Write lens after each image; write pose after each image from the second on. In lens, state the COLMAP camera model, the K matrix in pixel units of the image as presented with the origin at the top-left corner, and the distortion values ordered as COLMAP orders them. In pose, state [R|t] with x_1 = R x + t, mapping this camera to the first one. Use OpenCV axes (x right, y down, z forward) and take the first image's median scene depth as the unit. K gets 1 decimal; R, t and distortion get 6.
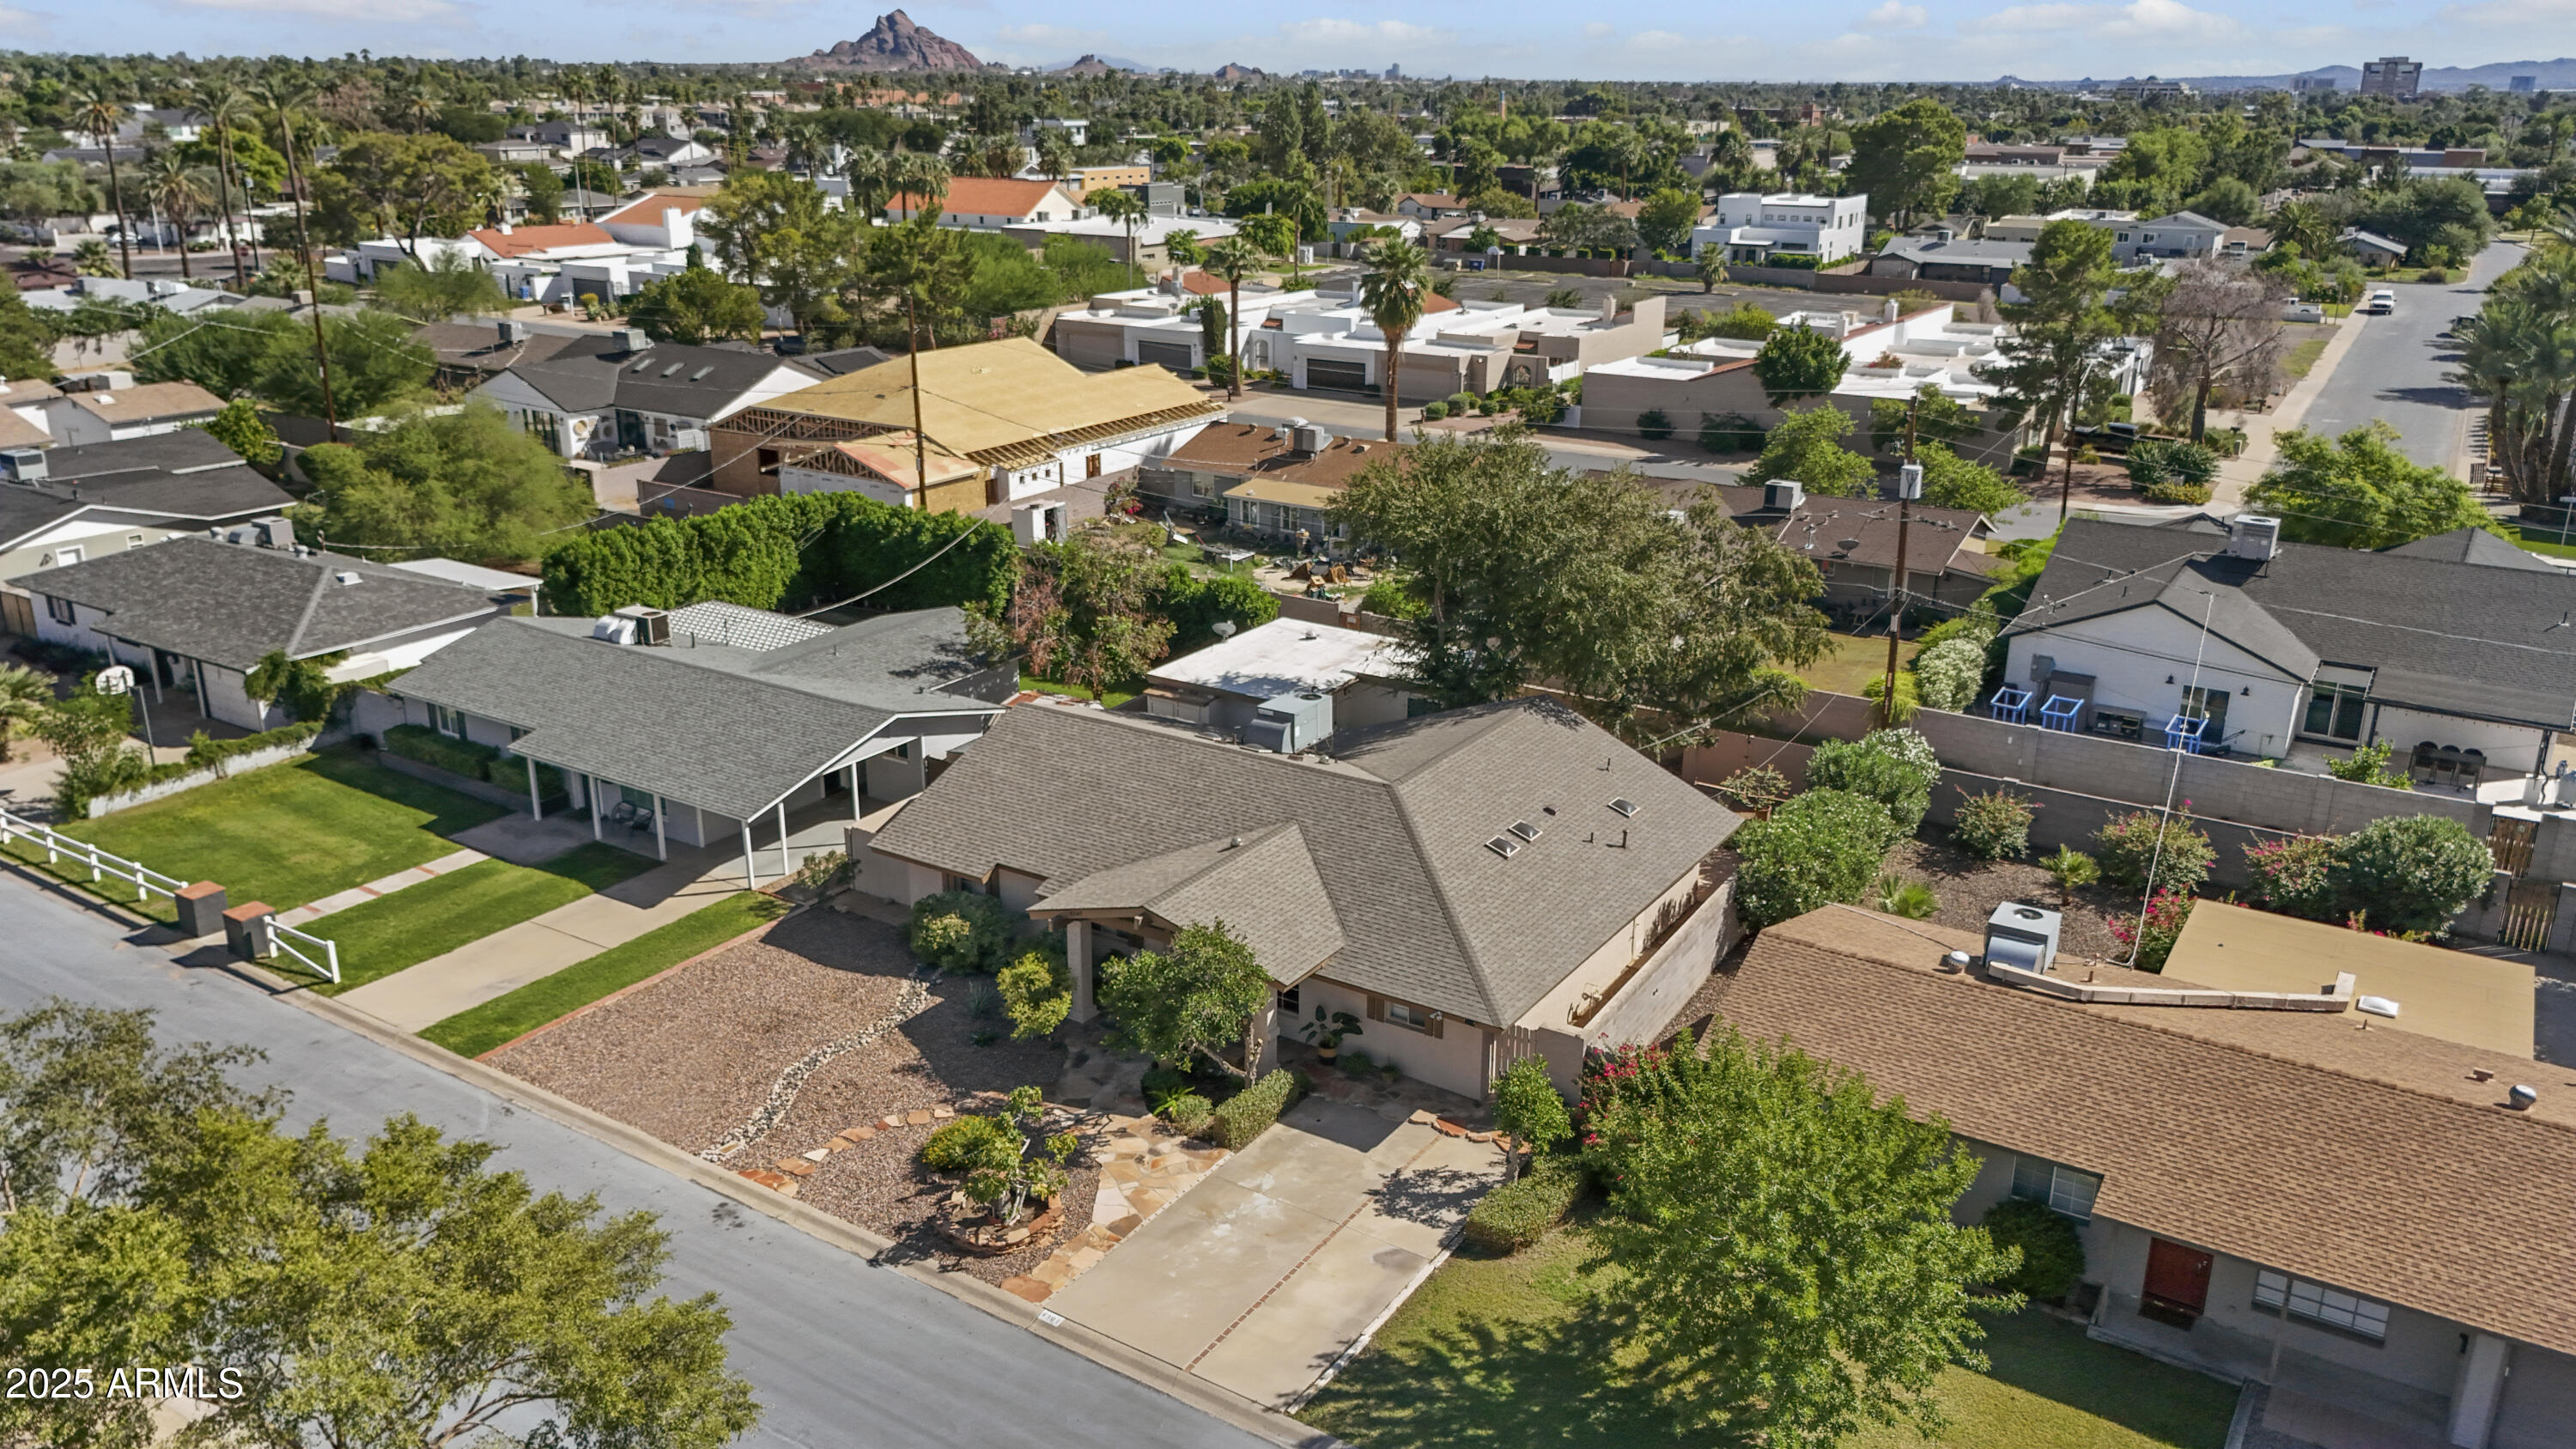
lens RADIAL K [[1918.0, 0, 1288.0], [0, 1918.0, 724.5], [0, 0, 1]] dist [0.046924, -0.003150]
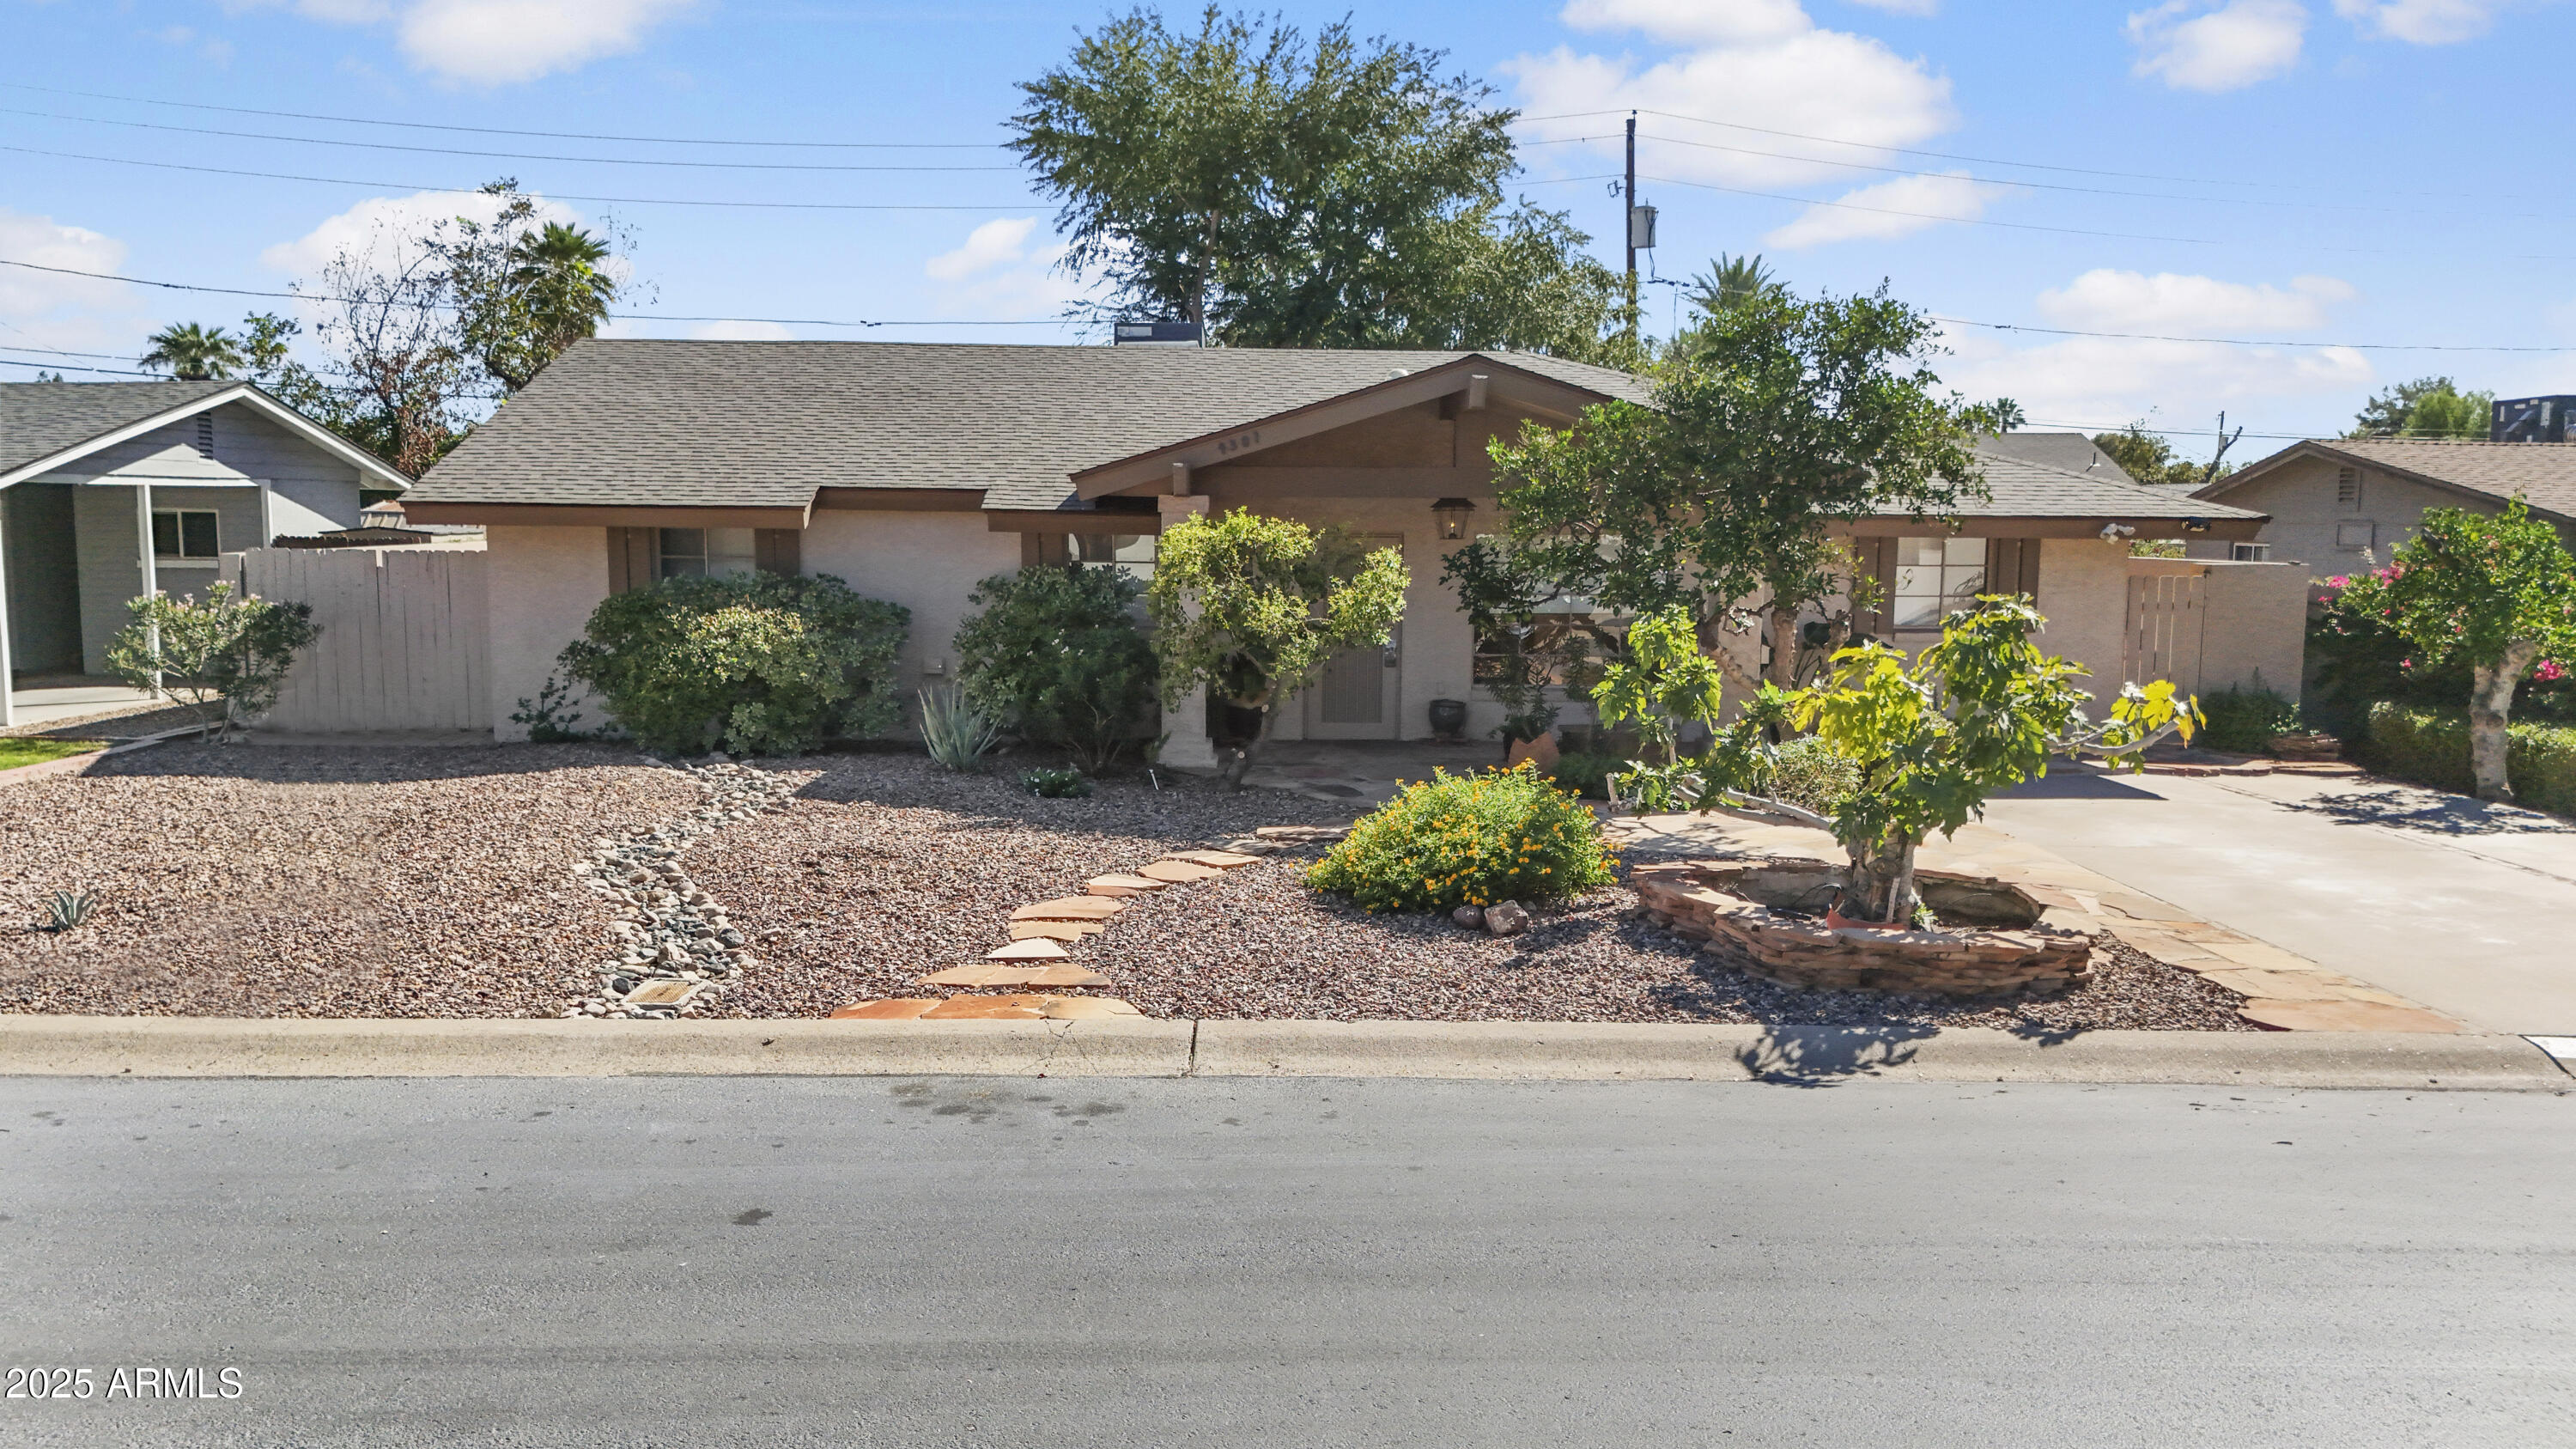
lens RADIAL K [[1918.0, 0, 1288.0], [0, 1918.0, 724.5], [0, 0, 1]] dist [0.046924, -0.003150]
pose [[0.824432, -0.063840, 0.562349, -0.341054], [0.178896, 0.972069, -0.151917, 0.225858], [-0.536944, 0.225847, 0.812825, 0.717397]]
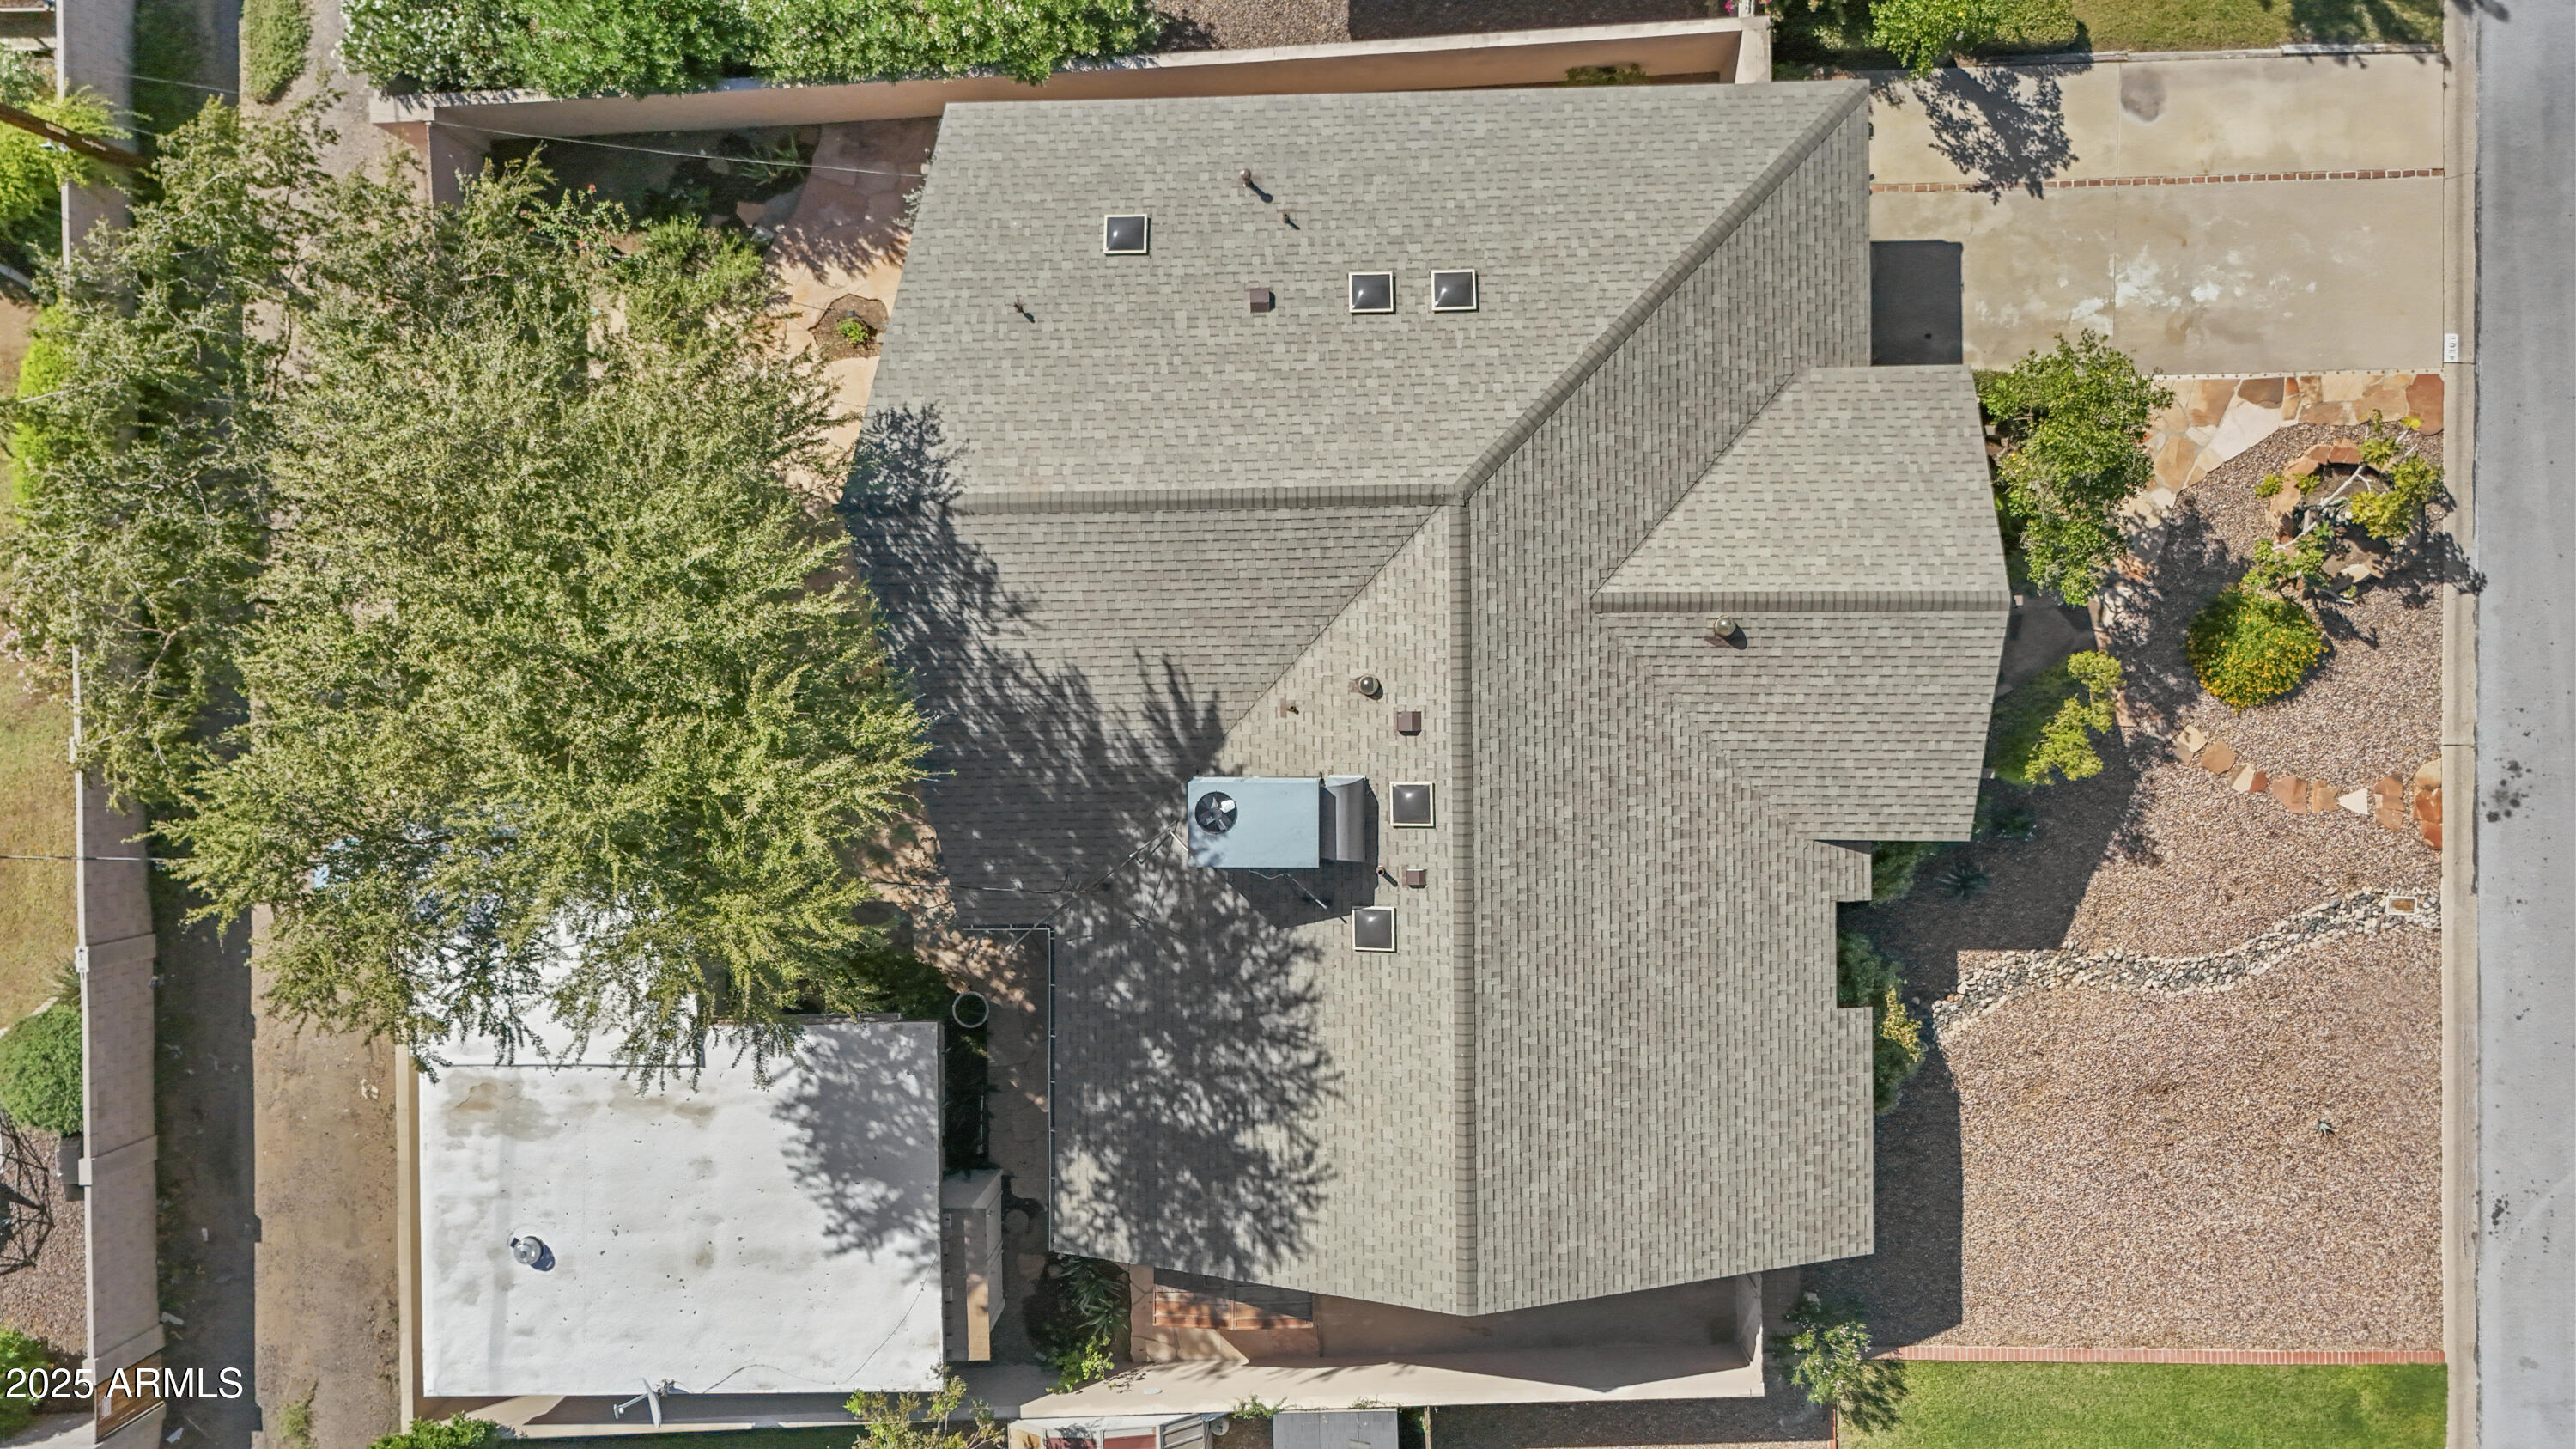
lens RADIAL K [[1940.5, 0, 1288.0], [0, 1940.5, 724.5], [0, 0, 1]] dist [0.004556, -0.000290]
pose [[-0.548463, -0.836154, 0.005860, 0.021130], [0.306020, -0.194197, 0.932008, -0.626711], [-0.778165, 0.512965, 0.362390, 0.978794]]
